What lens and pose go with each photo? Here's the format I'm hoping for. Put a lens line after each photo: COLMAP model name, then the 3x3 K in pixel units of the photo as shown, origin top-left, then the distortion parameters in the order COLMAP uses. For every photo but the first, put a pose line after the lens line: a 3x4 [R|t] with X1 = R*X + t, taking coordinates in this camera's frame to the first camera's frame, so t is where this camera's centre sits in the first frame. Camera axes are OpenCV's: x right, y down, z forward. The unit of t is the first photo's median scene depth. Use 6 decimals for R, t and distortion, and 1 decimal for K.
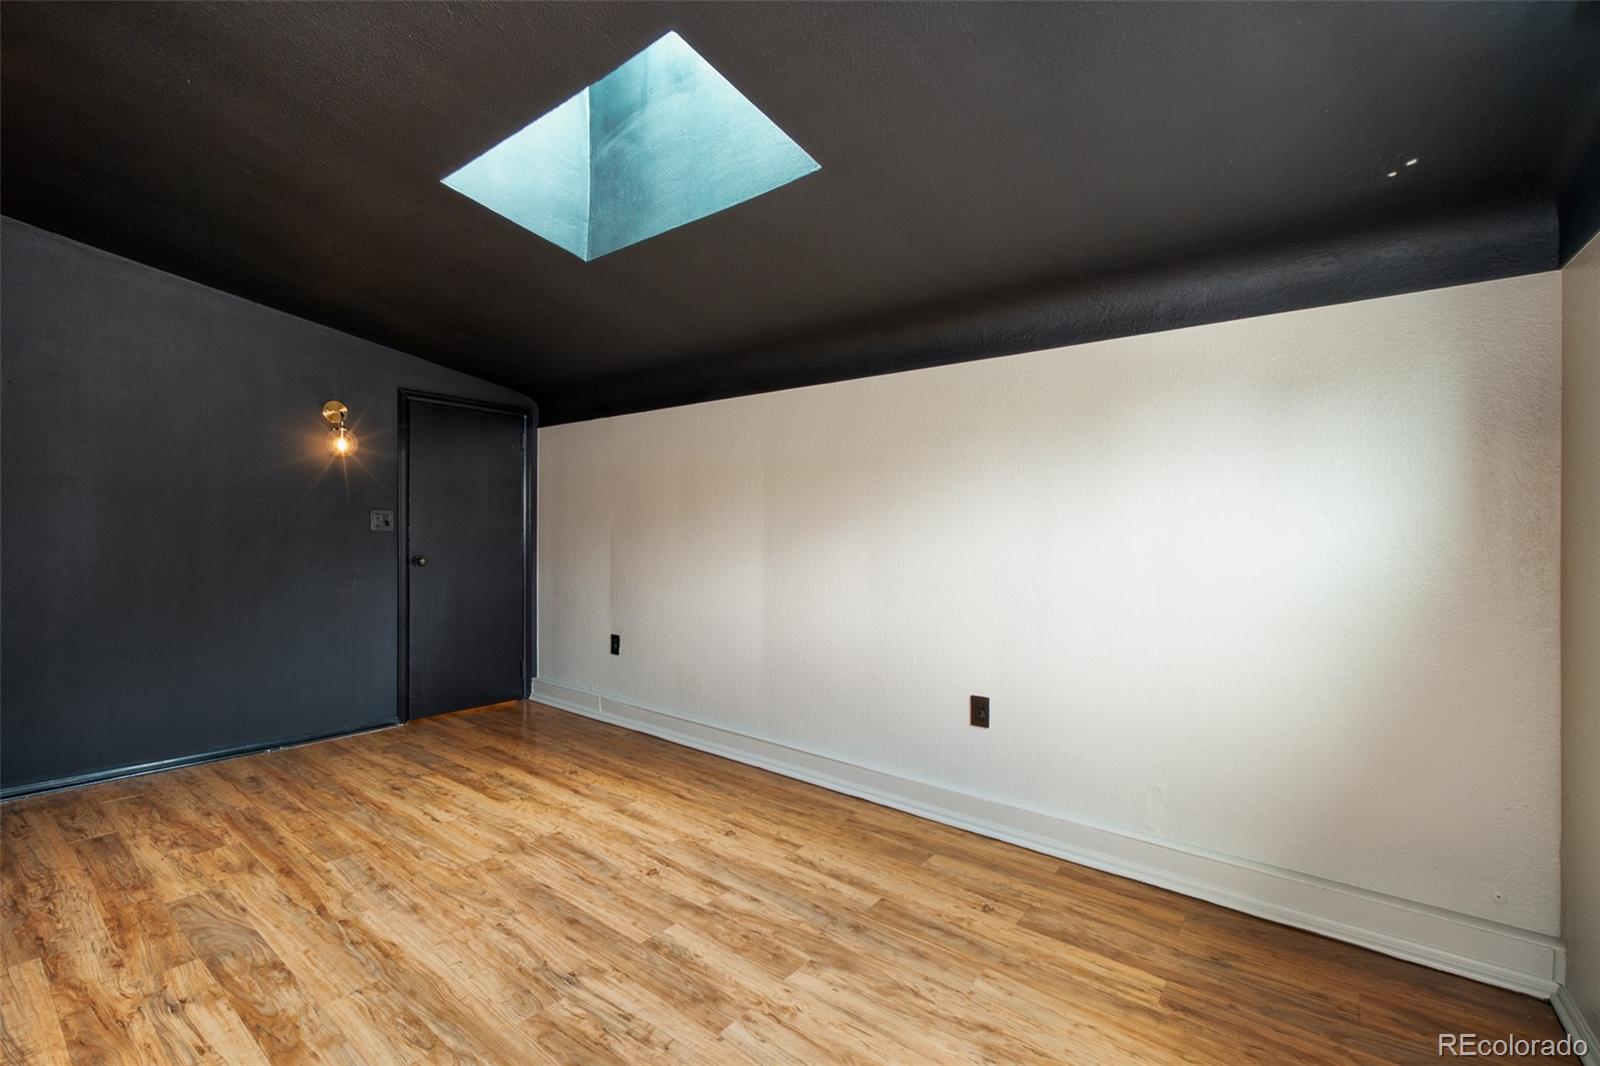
lens RADIAL K [[682.4, 0, 798.4], [0, 682.4, 534.7], [0, 0, 1]] dist [-0.001822, 0.000756]
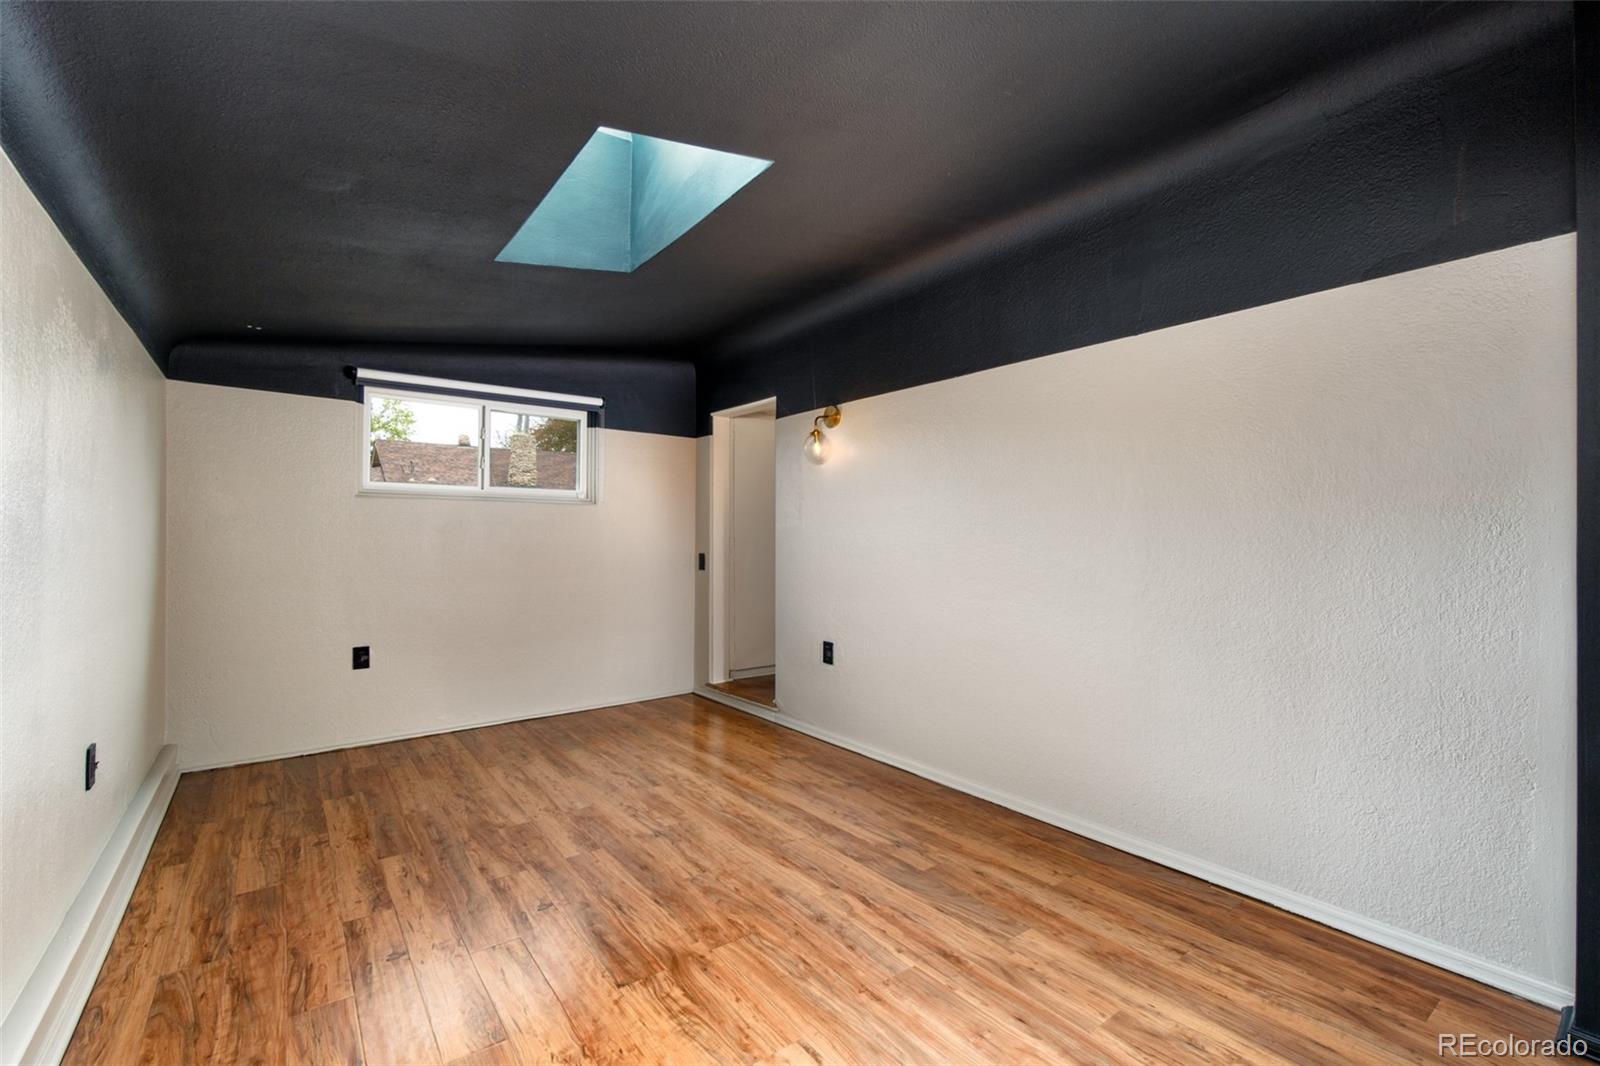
lens RADIAL K [[682.4, 0, 800.7], [0, 682.4, 534.9], [0, 0, 1]] dist [-0.001822, 0.000756]
pose [[-0.963174, -0.016784, 0.268356, -0.839344], [-0.017938, 0.999837, -0.001848, 0.003679], [-0.268281, -0.006593, -0.963318, 1.938574]]
